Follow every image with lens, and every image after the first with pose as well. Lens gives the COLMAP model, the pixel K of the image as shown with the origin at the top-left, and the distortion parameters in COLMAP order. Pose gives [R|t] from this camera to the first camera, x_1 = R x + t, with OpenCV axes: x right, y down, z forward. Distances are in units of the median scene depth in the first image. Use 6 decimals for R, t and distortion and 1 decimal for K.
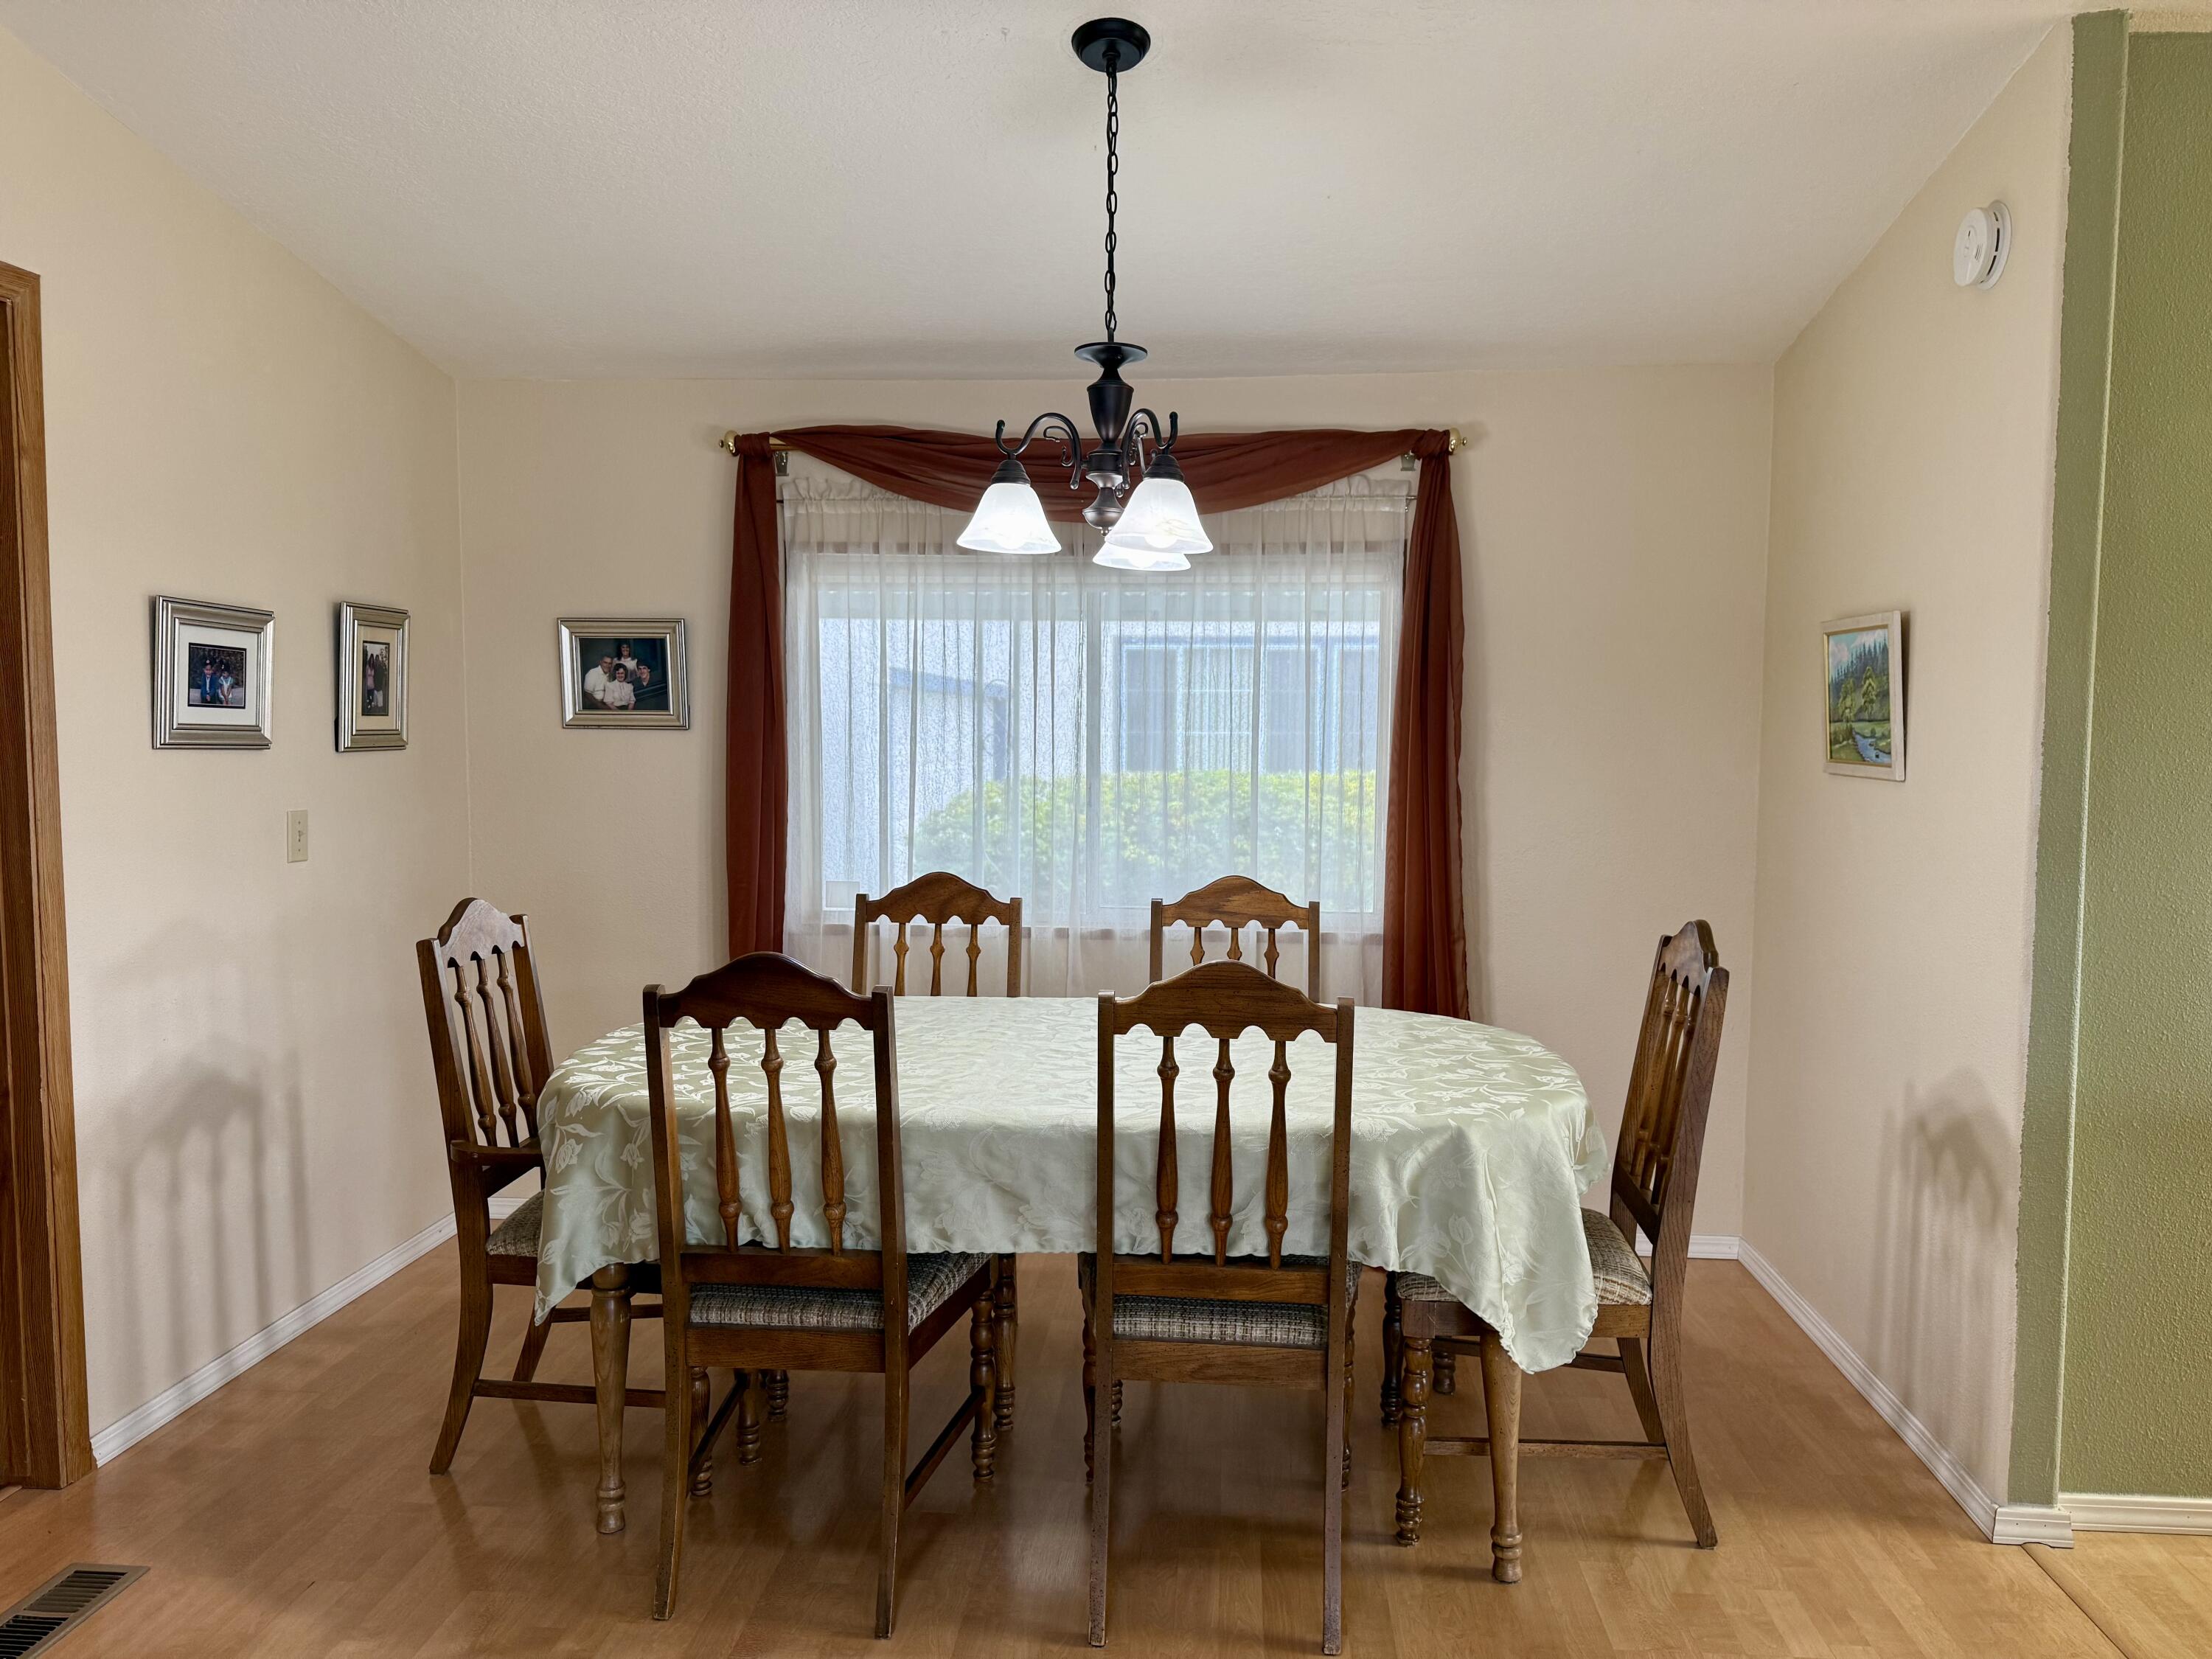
lens RADIAL K [[1547.1, 0, 1106.0], [0, 1547.1, 829.5], [0, 0, 1]] dist [0.068995, -0.101630]
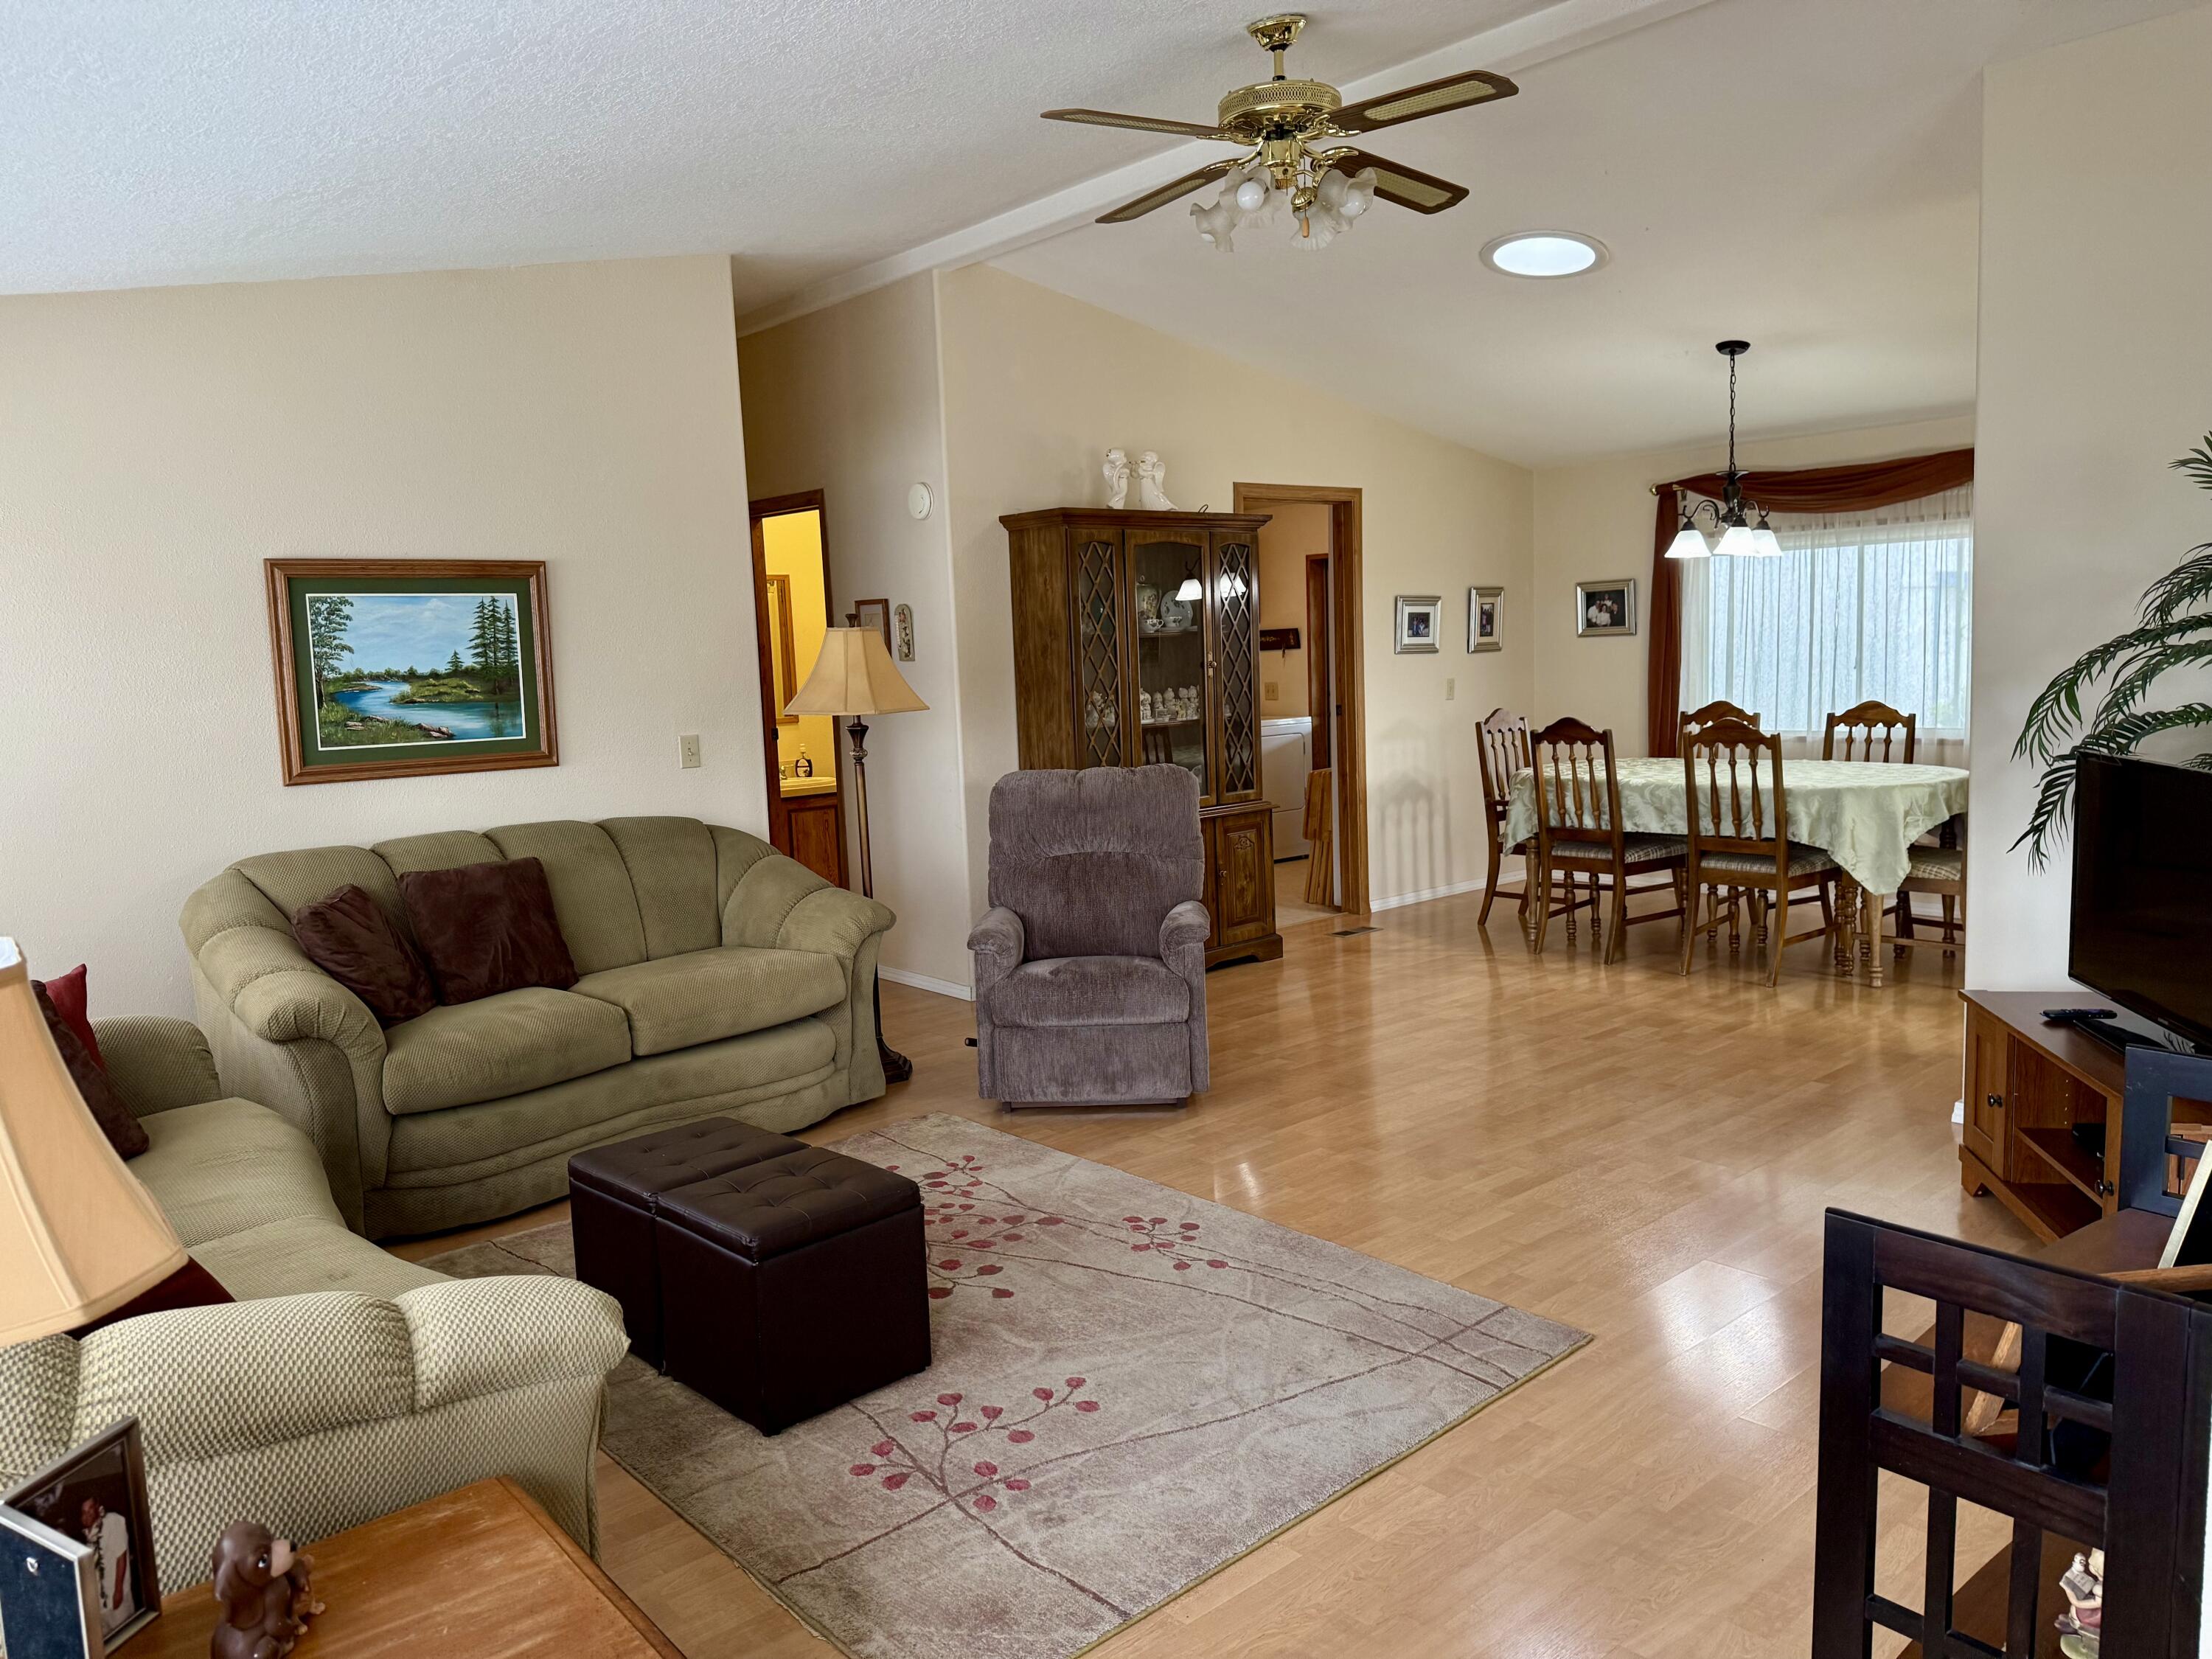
lens RADIAL K [[1523.0, 0, 1106.0], [0, 1523.0, 829.5], [0, 0, 1]] dist [0.132038, -0.260684]
pose [[0.718828, 0.047238, -0.693582, 0.851983], [-0.002834, 0.997880, 0.065026, 0.077313], [0.695183, -0.044777, 0.717437, -1.214352]]
